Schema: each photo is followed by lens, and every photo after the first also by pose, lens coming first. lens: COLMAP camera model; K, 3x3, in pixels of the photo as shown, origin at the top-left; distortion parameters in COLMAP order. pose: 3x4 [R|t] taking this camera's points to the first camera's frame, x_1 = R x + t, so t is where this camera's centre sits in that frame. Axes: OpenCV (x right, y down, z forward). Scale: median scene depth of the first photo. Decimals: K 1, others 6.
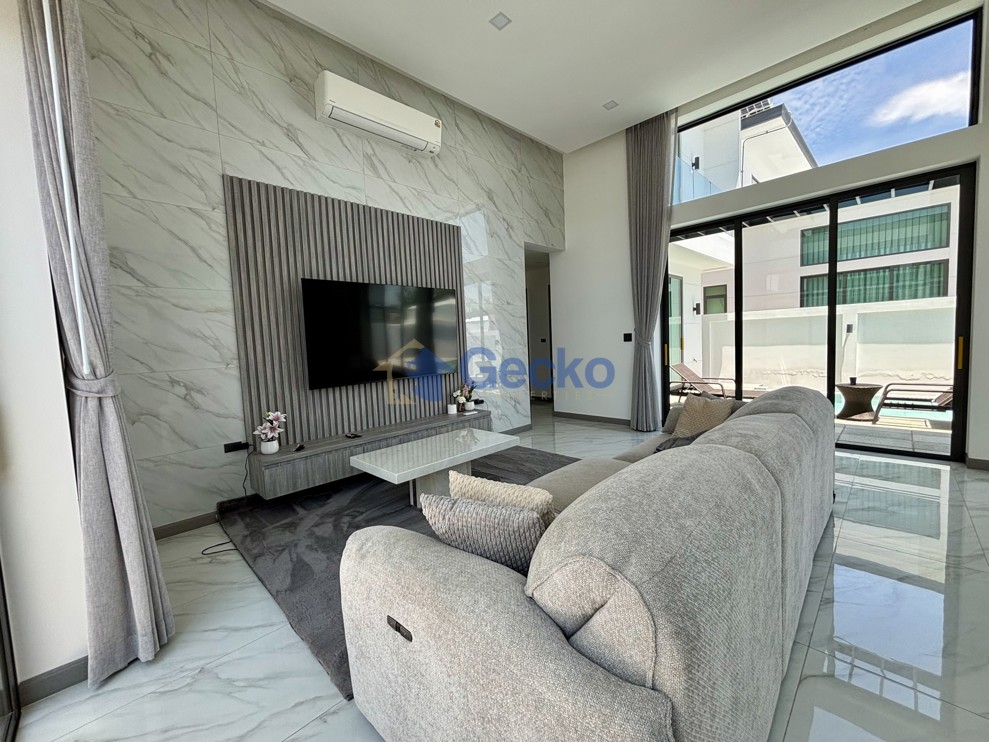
lens RADIAL K [[400.0, 0, 492.5], [0, 400.0, 373.3], [0, 0, 1]] dist [-0.016014, -0.000334]
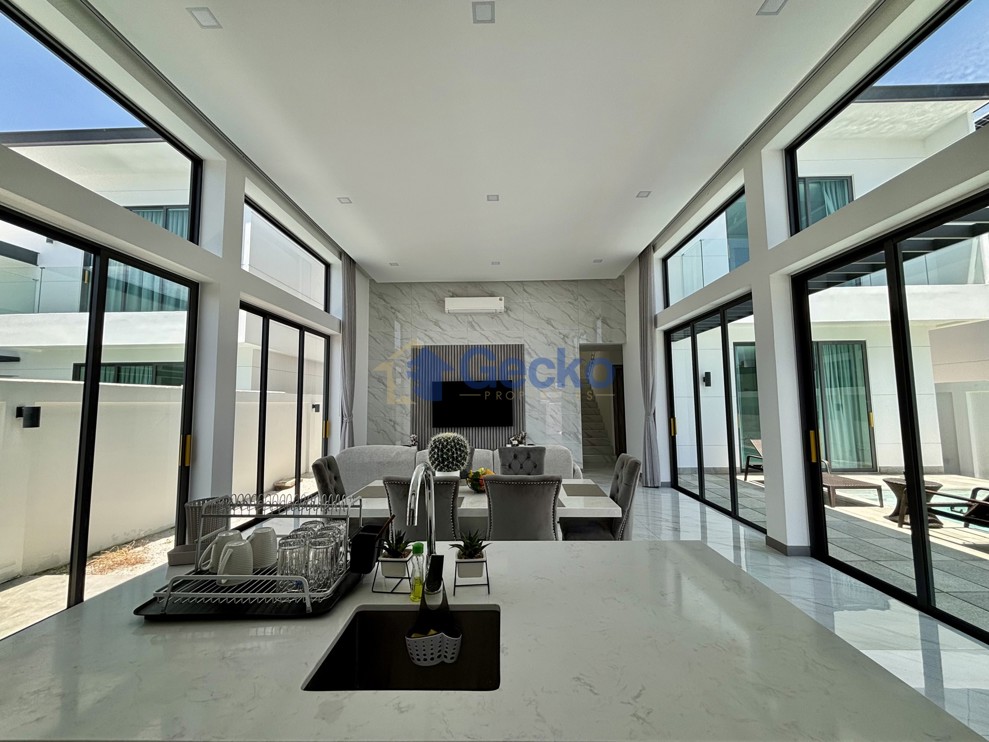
lens RADIAL K [[400.0, 0, 496.5], [0, 400.0, 368.4], [0, 0, 1]] dist [-0.016014, -0.000334]
pose [[0.689884, -0.019907, -0.723646, 1.277324], [-0.074784, 0.992314, -0.098593, -0.086591], [0.720047, 0.122135, 0.683093, -0.333293]]
